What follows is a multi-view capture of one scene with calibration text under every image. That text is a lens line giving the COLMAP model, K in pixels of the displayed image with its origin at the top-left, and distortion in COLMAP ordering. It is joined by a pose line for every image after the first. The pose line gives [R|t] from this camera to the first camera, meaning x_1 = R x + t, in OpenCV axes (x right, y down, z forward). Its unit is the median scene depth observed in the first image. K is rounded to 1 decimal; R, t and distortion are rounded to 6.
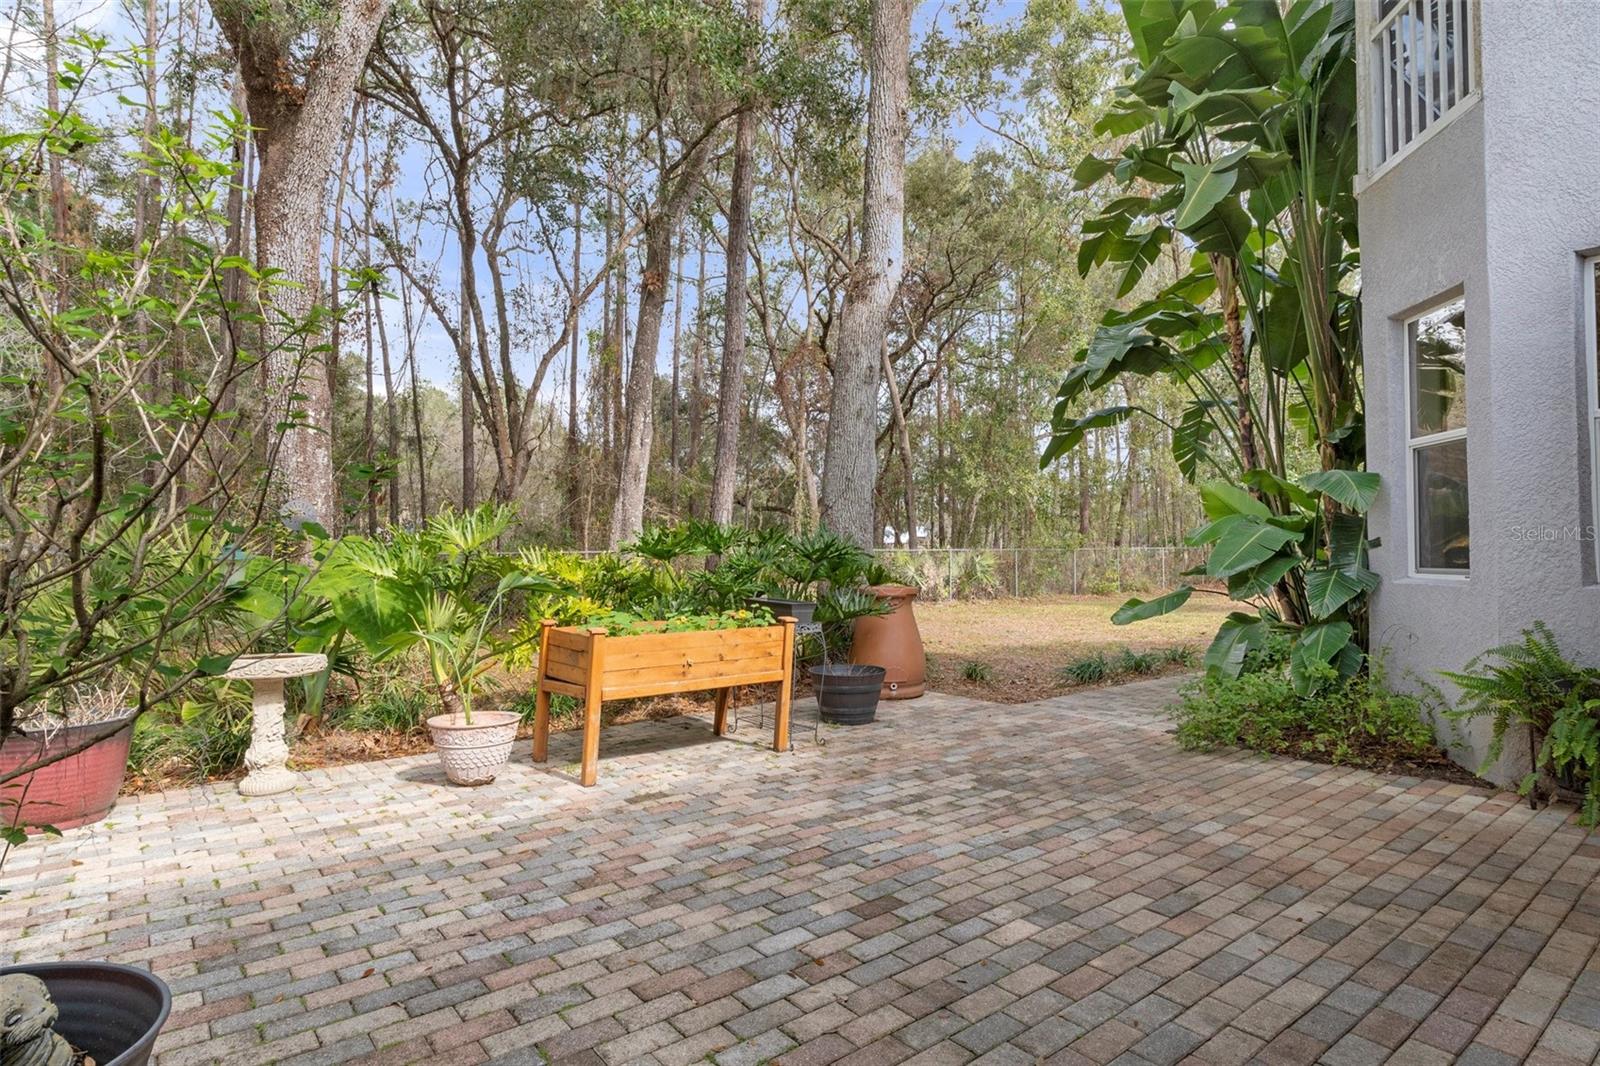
lens RADIAL K [[843.5, 0, 800.0], [0, 843.5, 534.4], [0, 0, 1]] dist [0.008098, 0.001067]
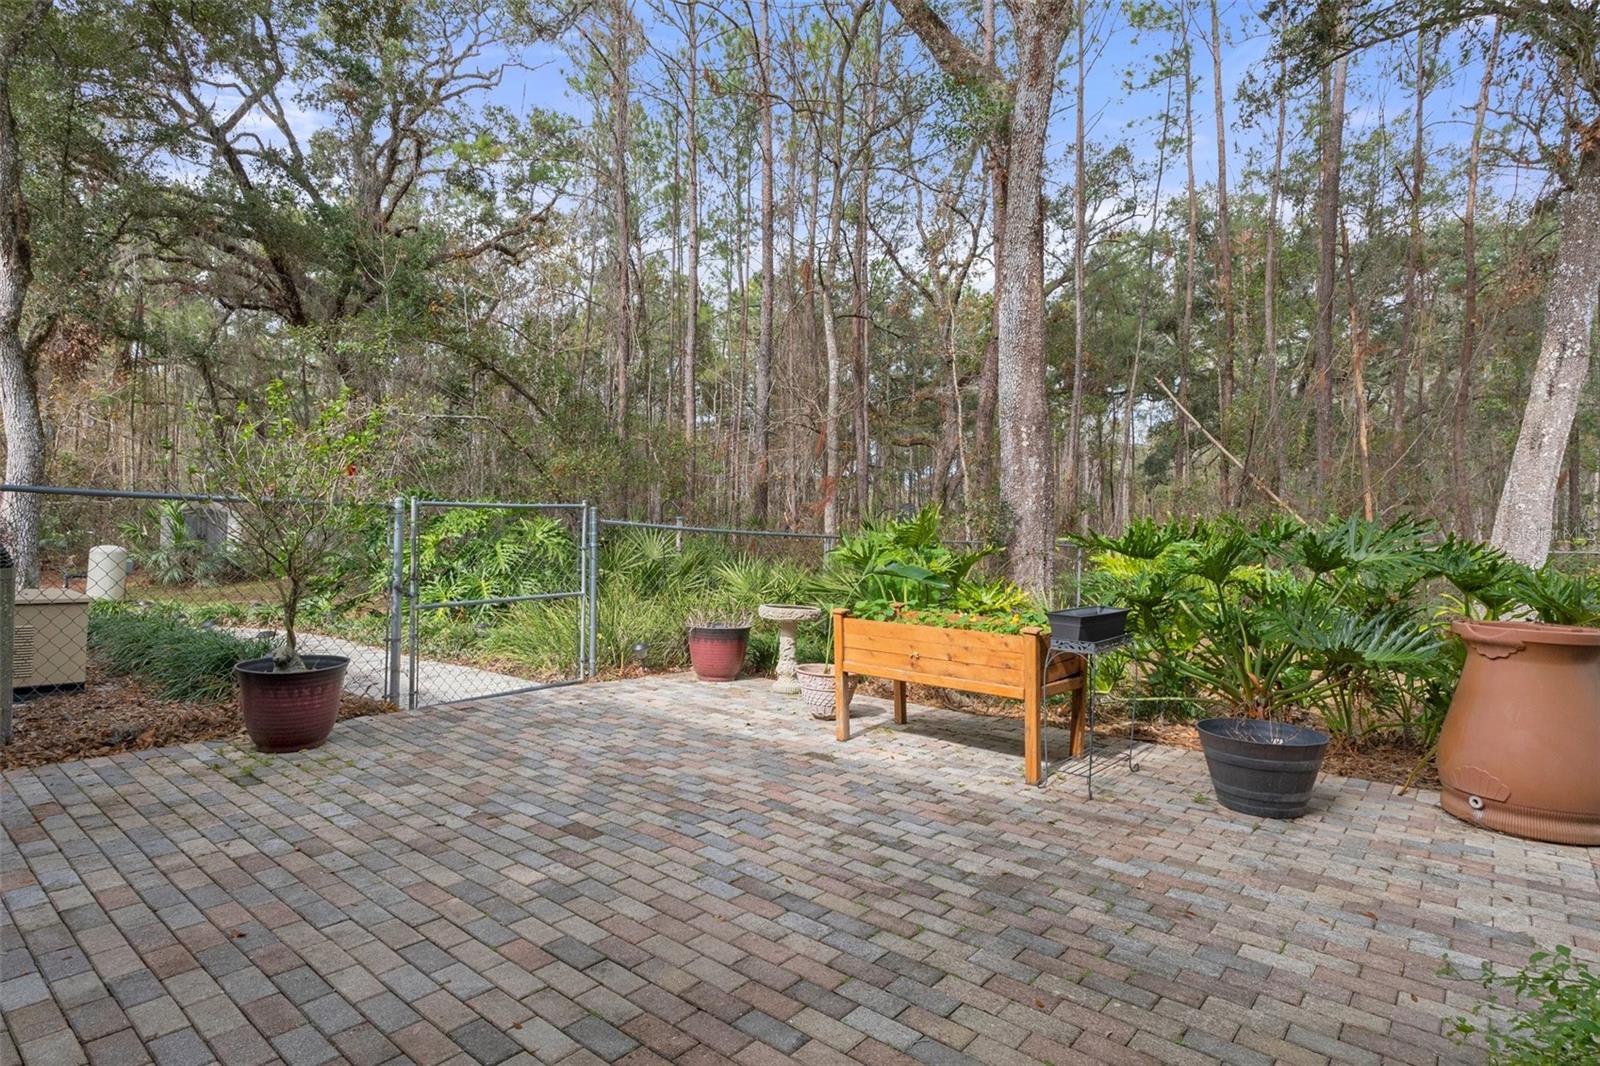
lens RADIAL K [[843.5, 0, 800.3], [0, 843.5, 532.0], [0, 0, 1]] dist [0.008098, 0.001067]
pose [[0.182805, 0.002737, -0.983145, 1.213407], [0.002957, 0.999990, 0.003334, -0.002581], [0.983145, -0.003517, 0.182796, 0.964230]]
